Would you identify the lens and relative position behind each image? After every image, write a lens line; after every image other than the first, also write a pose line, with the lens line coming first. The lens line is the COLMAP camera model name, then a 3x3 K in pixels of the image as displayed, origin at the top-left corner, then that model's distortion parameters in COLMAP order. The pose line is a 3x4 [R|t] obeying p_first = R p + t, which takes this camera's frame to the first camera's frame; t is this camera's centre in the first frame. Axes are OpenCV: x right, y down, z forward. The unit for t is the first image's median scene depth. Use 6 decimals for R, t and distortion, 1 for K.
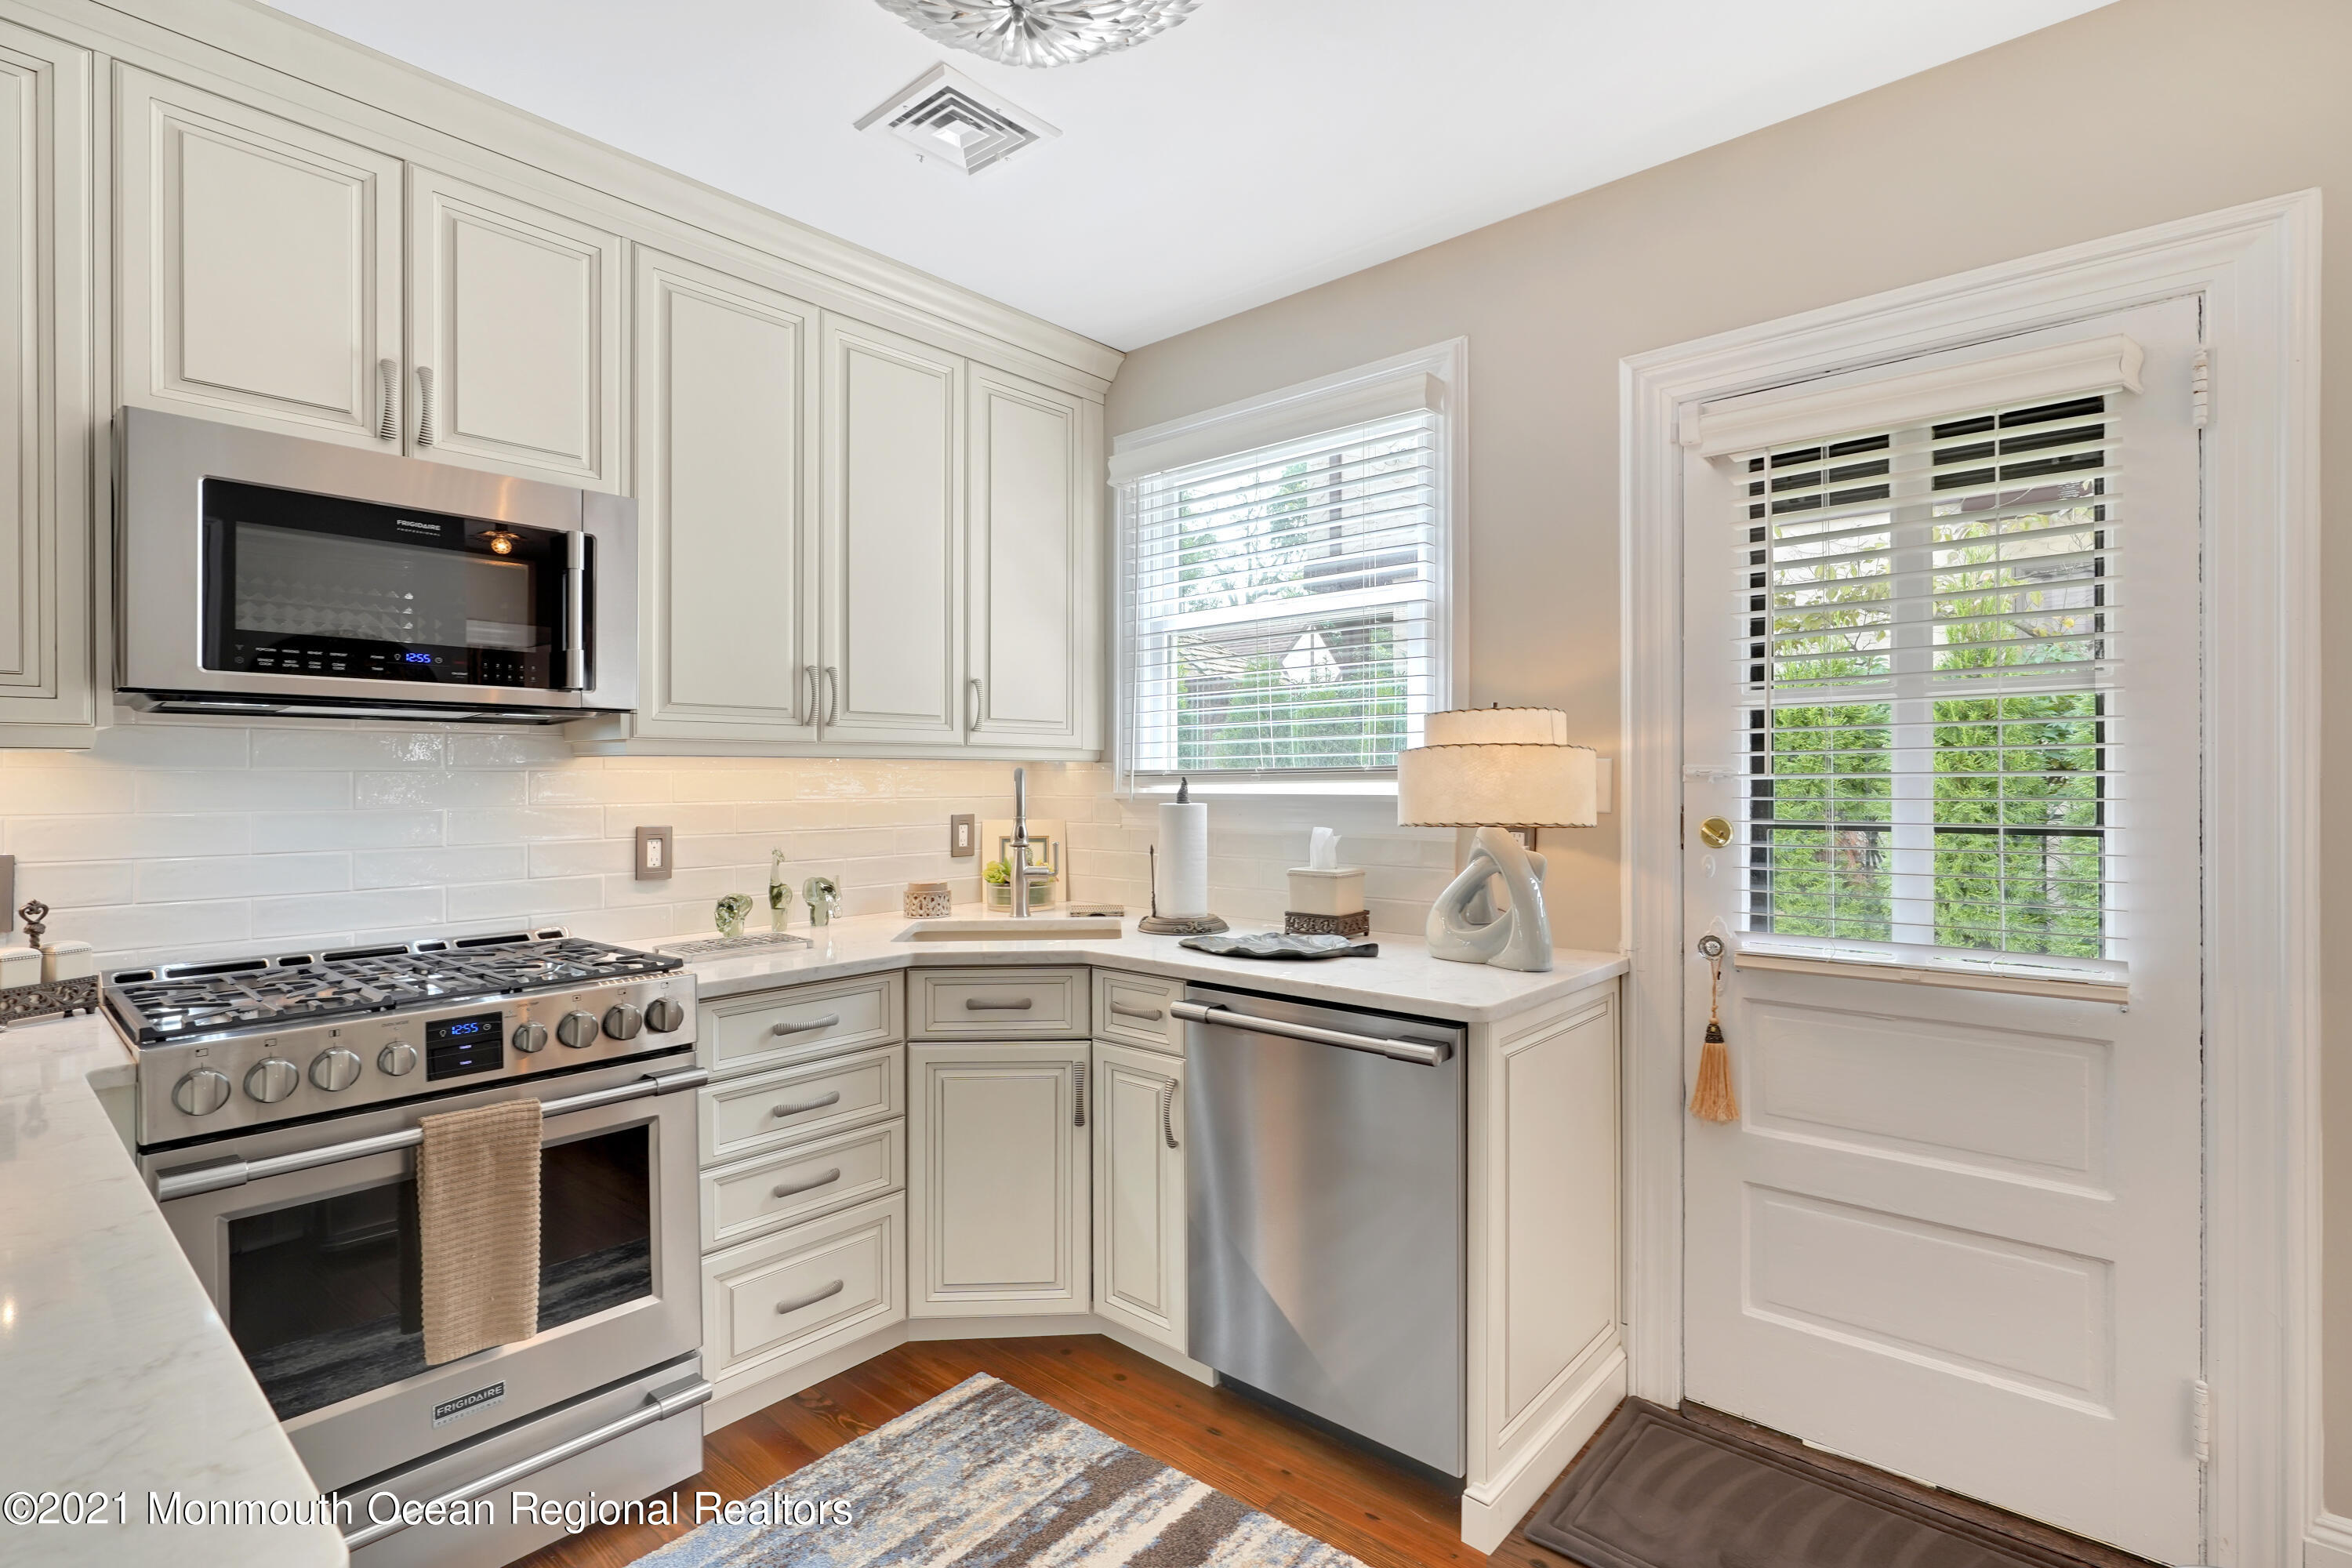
lens RADIAL K [[1111.5, 0, 1173.5], [0, 1111.5, 773.5], [0, 0, 1]] dist [-0.000191, 0.002923]
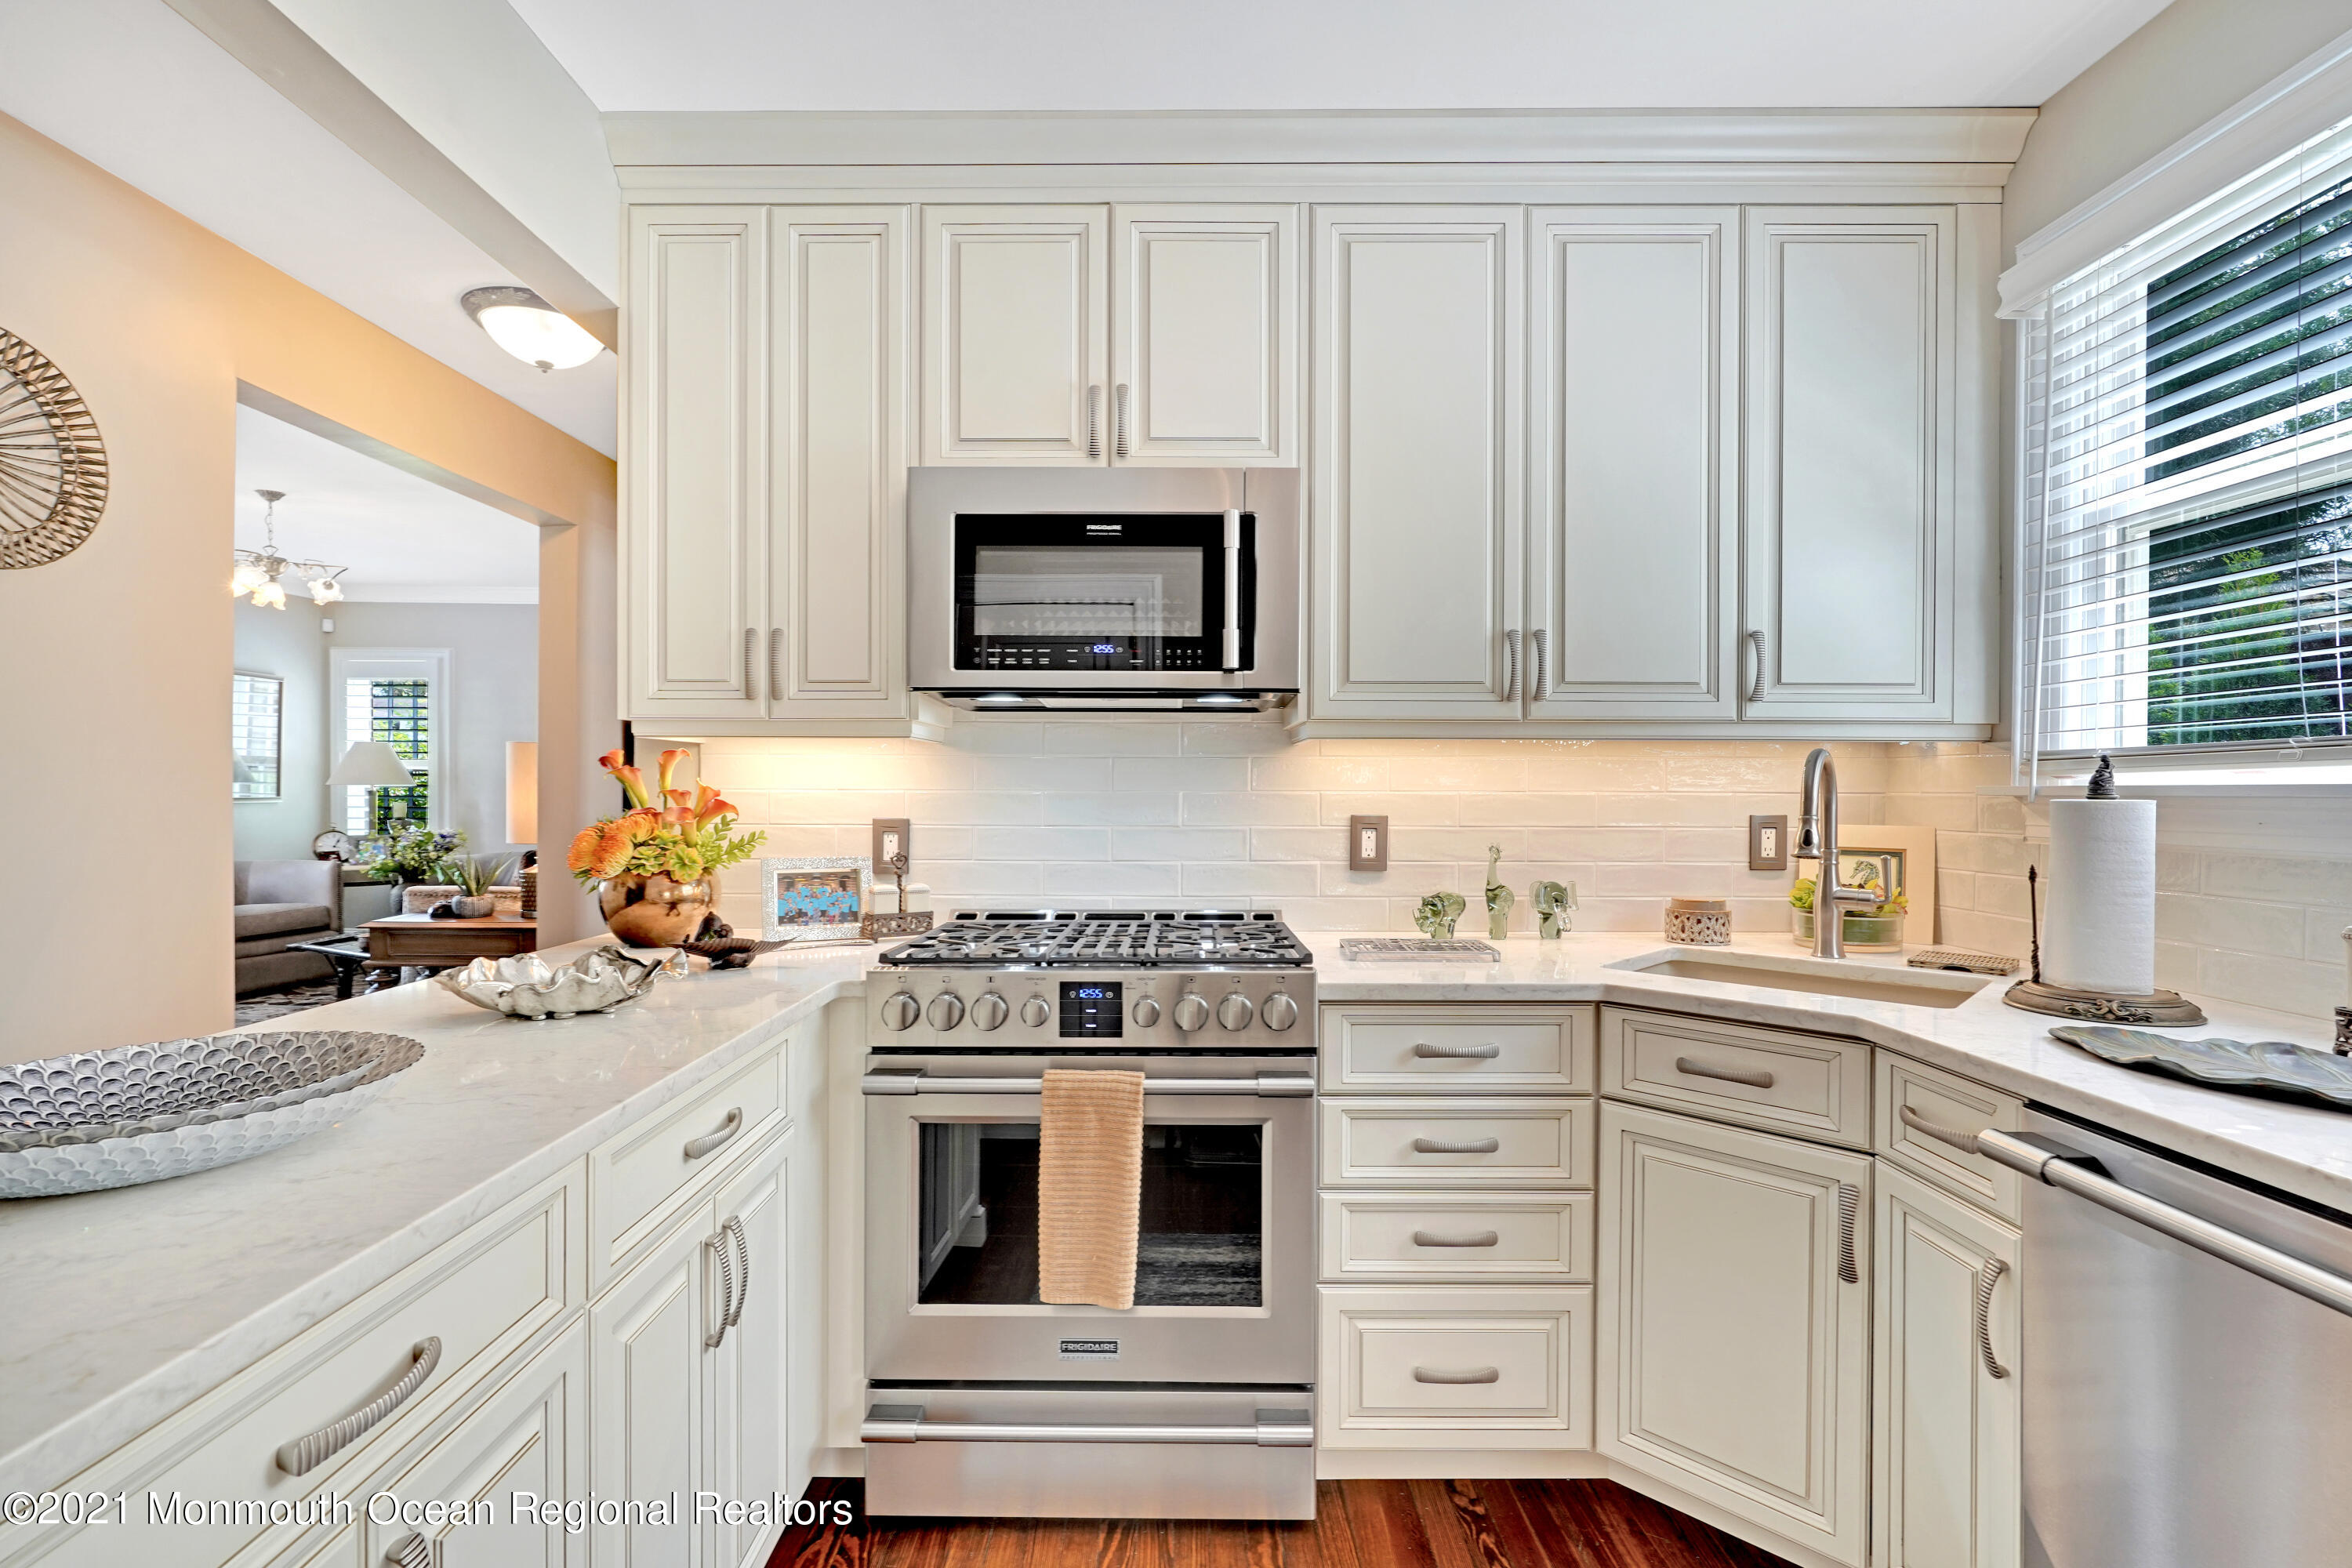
lens RADIAL K [[1111.5, 0, 1156.7], [0, 1111.5, 777.3], [0, 0, 1]] dist [-0.000191, 0.002923]
pose [[0.663210, 0.004537, -0.748420, 0.149166], [-0.003092, 0.999990, 0.003322, 0.015476], [0.748427, 0.000110, 0.663217, 0.266899]]
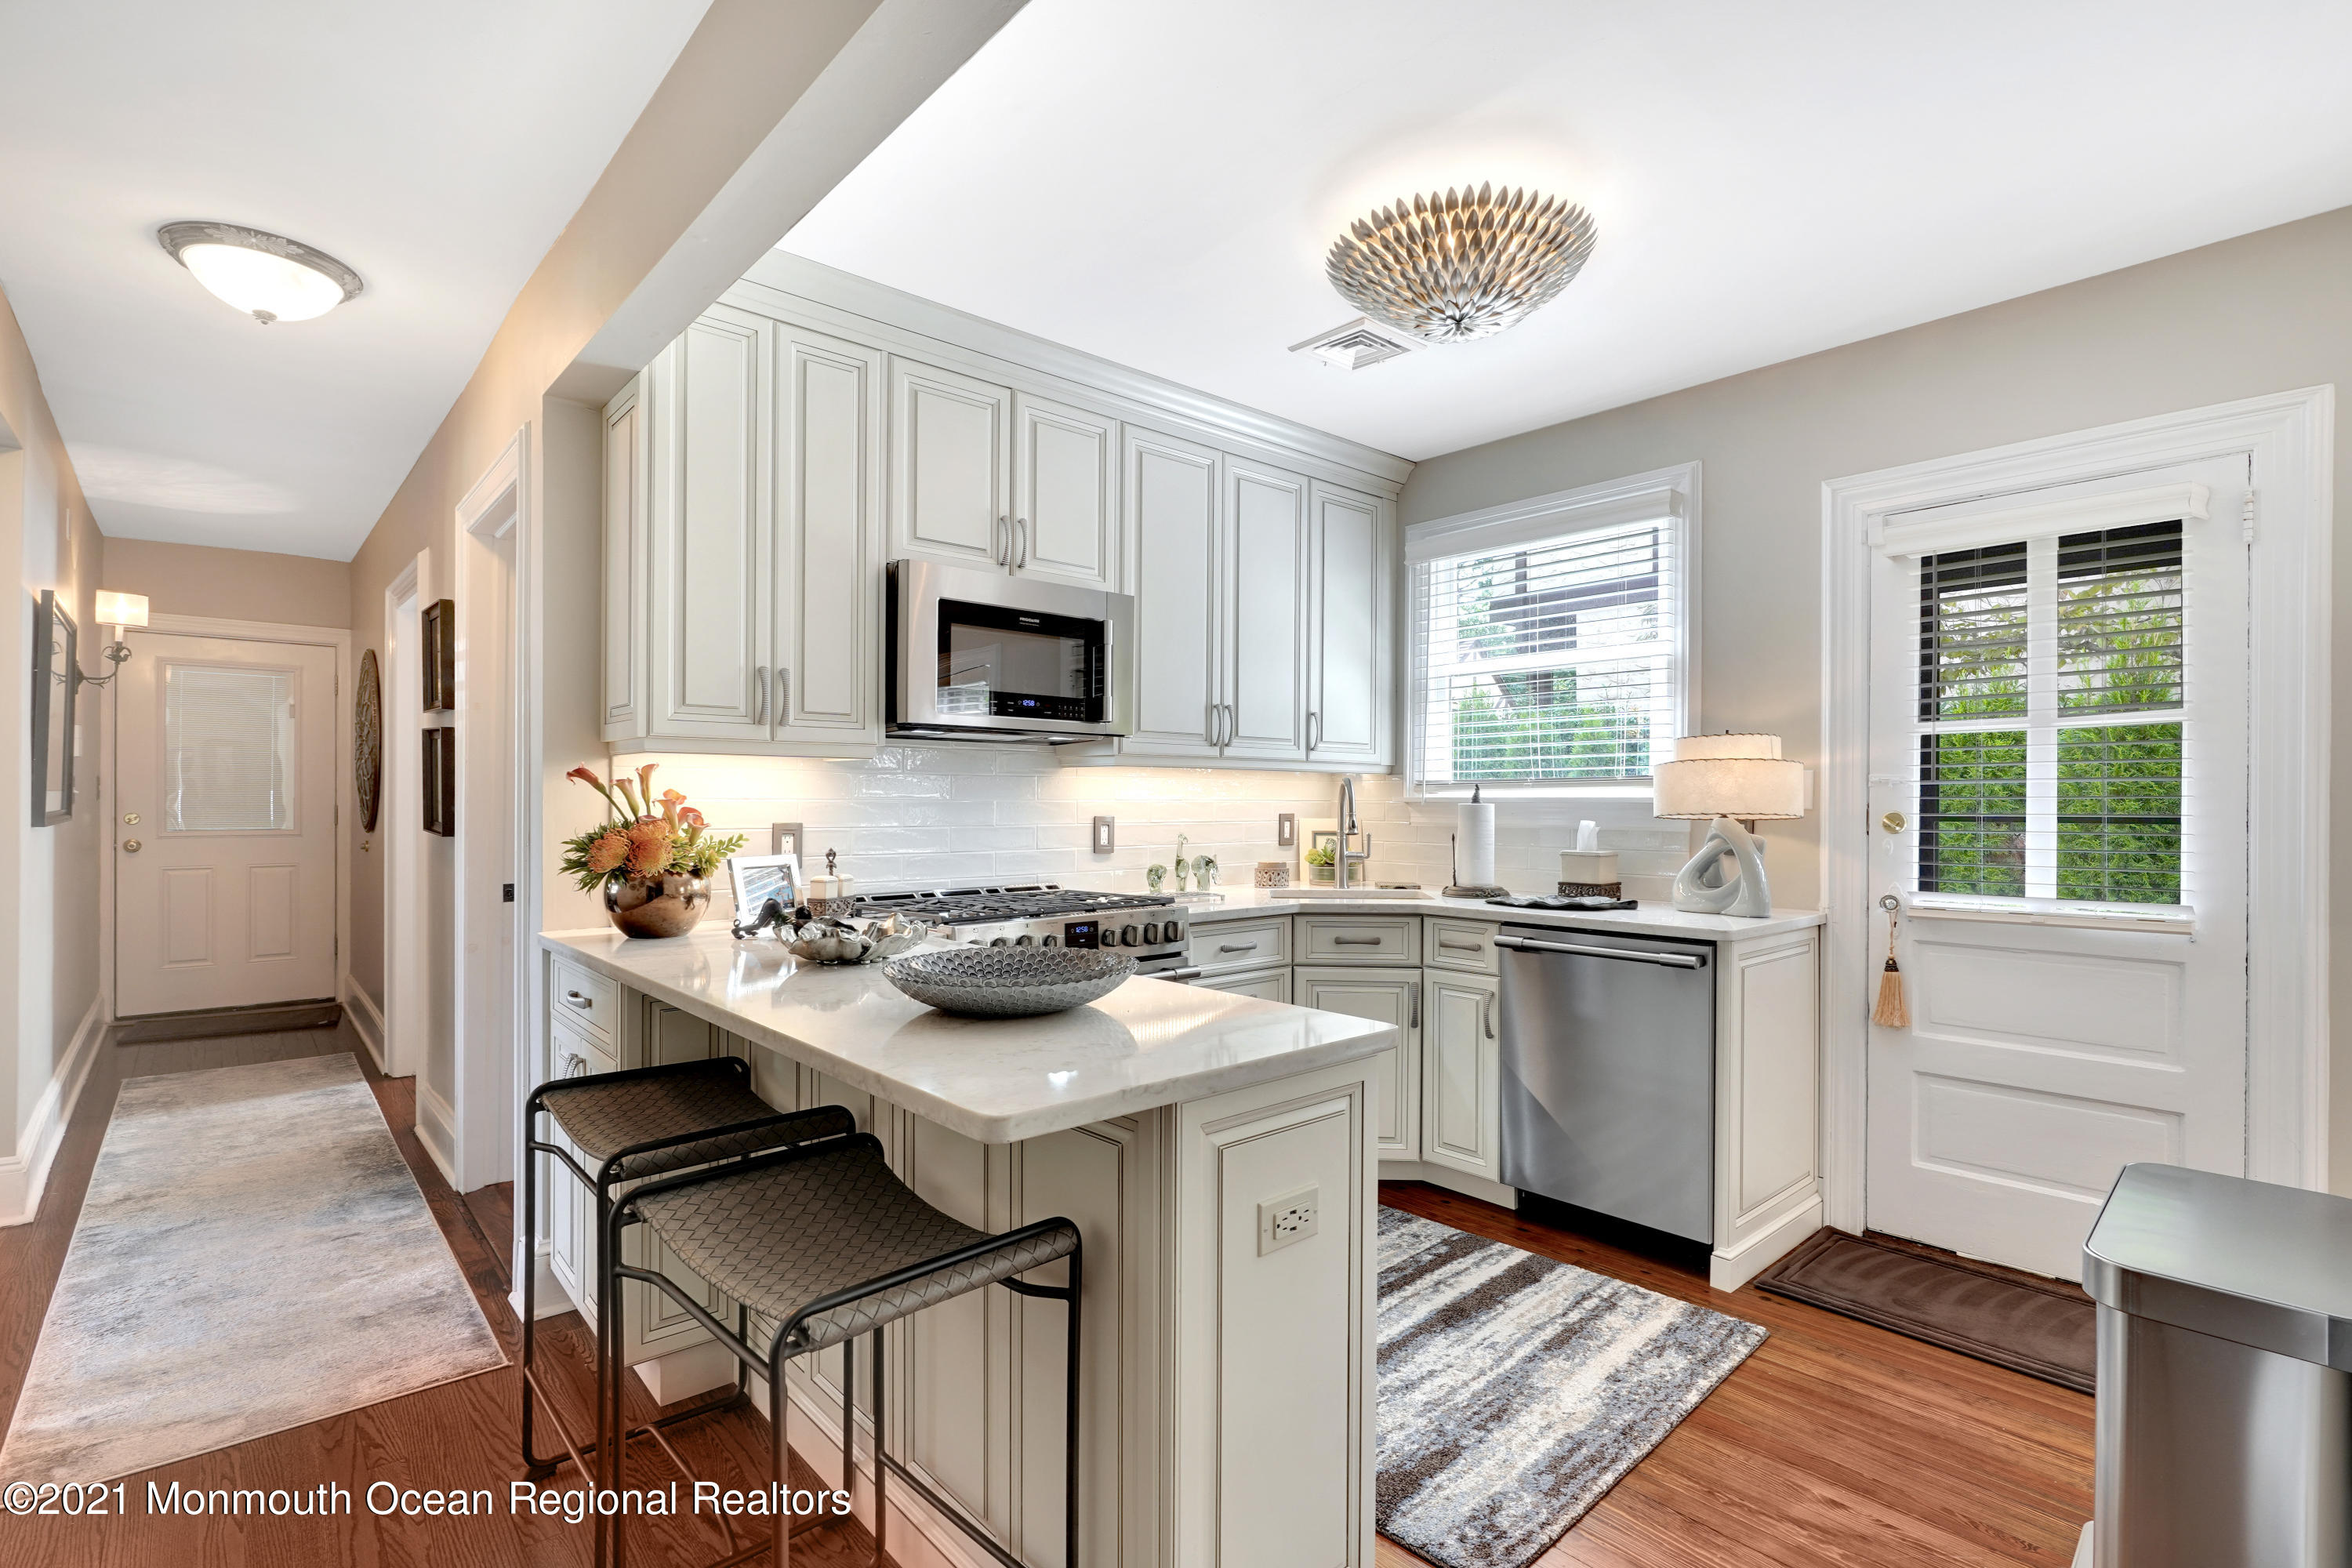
lens RADIAL K [[1111.5, 0, 1177.2], [0, 1111.5, 800.7], [0, 0, 1]] dist [-0.000191, 0.002923]
pose [[0.992931, 0.006343, -0.118525, -0.237688], [-0.006019, 0.999977, 0.003092, 0.026085], [0.118542, -0.002357, 0.992946, -0.487103]]
